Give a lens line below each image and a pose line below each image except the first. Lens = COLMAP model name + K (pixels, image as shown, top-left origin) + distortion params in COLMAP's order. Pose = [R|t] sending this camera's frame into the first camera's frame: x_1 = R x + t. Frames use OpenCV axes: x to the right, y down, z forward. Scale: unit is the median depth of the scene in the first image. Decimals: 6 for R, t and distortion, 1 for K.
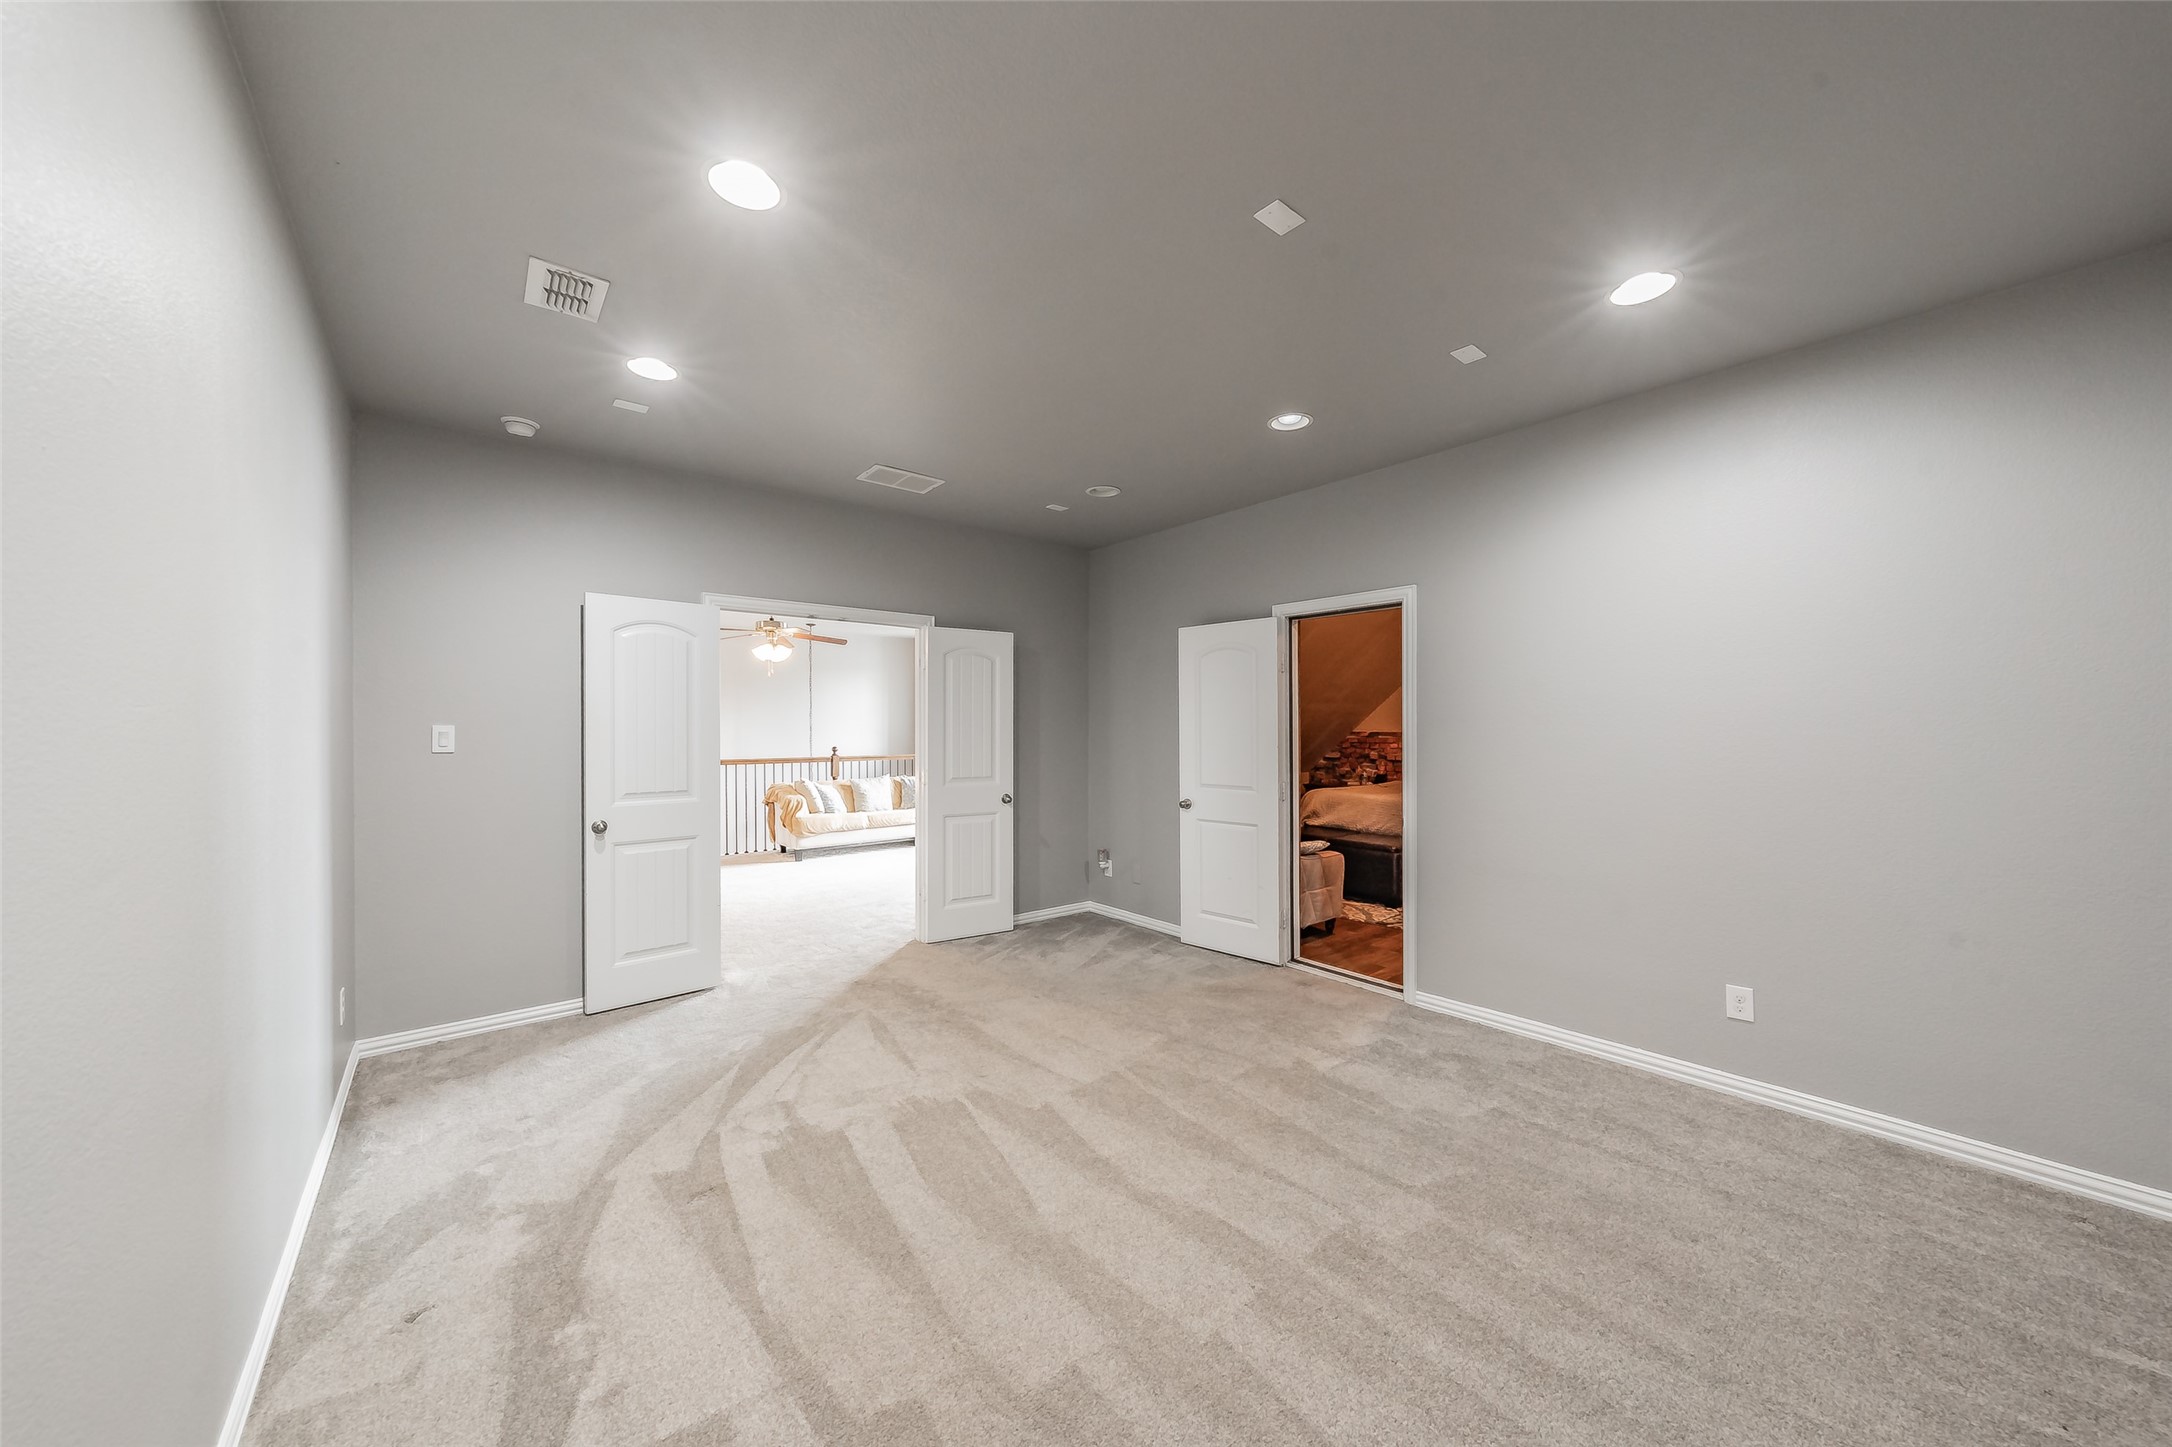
lens RADIAL K [[776.1, 0, 1086.0], [0, 776.1, 723.5], [0, 0, 1]] dist [-0.001051, -0.000080]
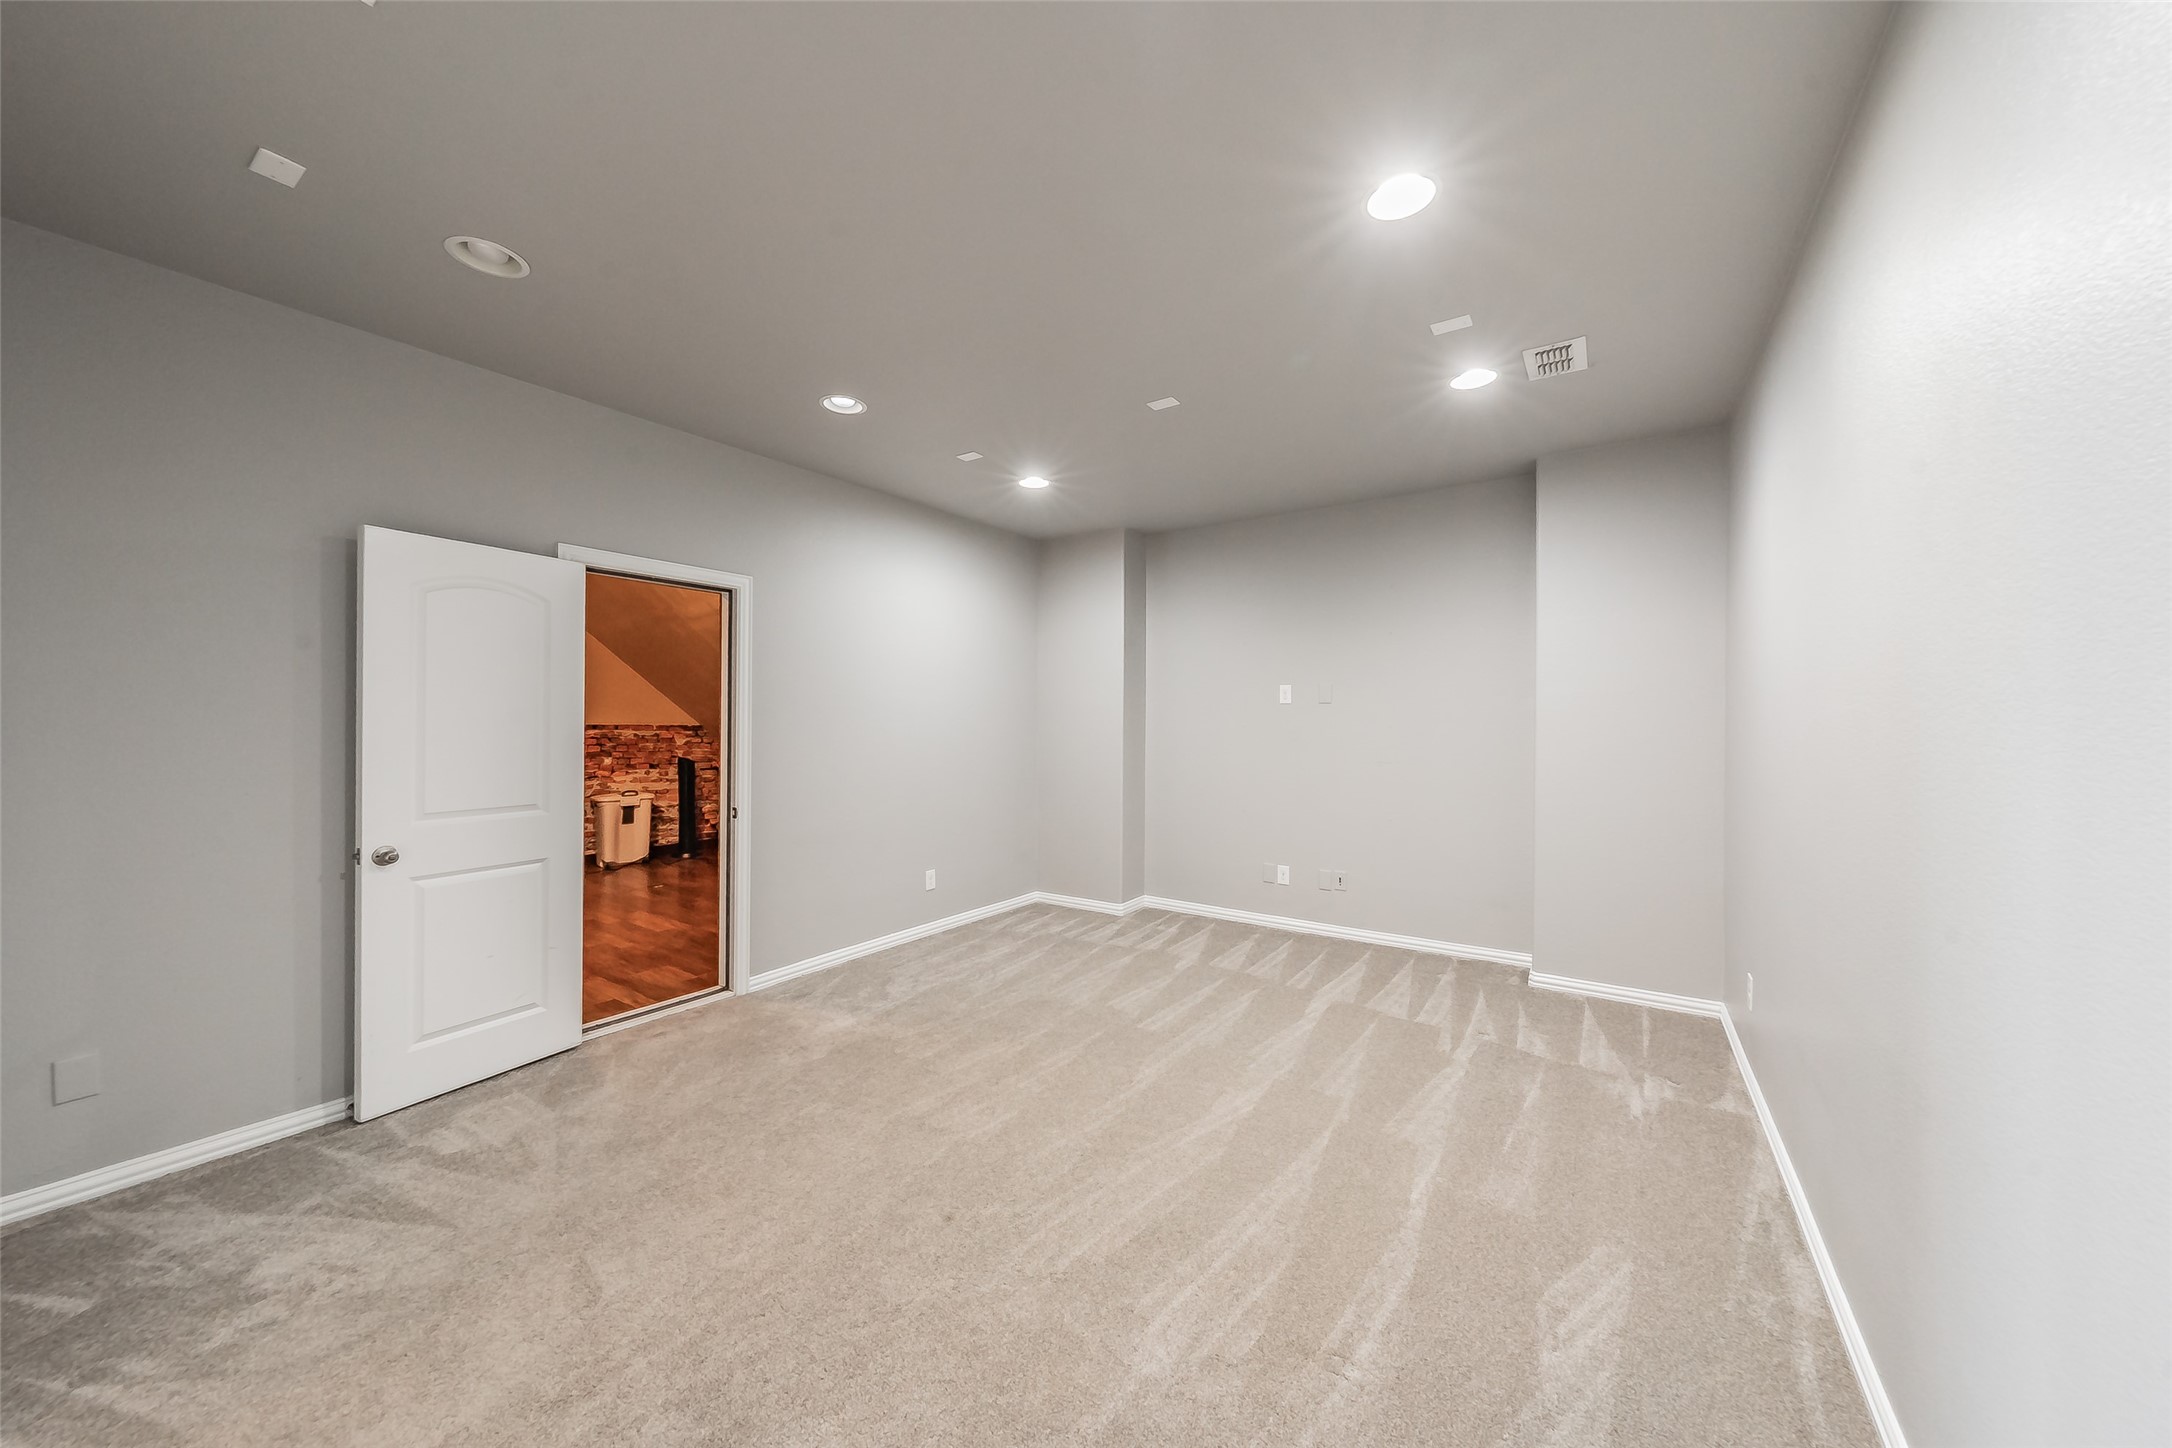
lens RADIAL K [[776.1, 0, 1086.0], [0, 776.1, 724.0], [0, 0, 1]] dist [-0.001051, -0.000080]
pose [[-0.300656, 0.002812, 0.953728, -0.594621], [0.000213, 0.999996, -0.002881, 0.015083], [-0.953732, -0.000663, -0.300656, 0.782990]]
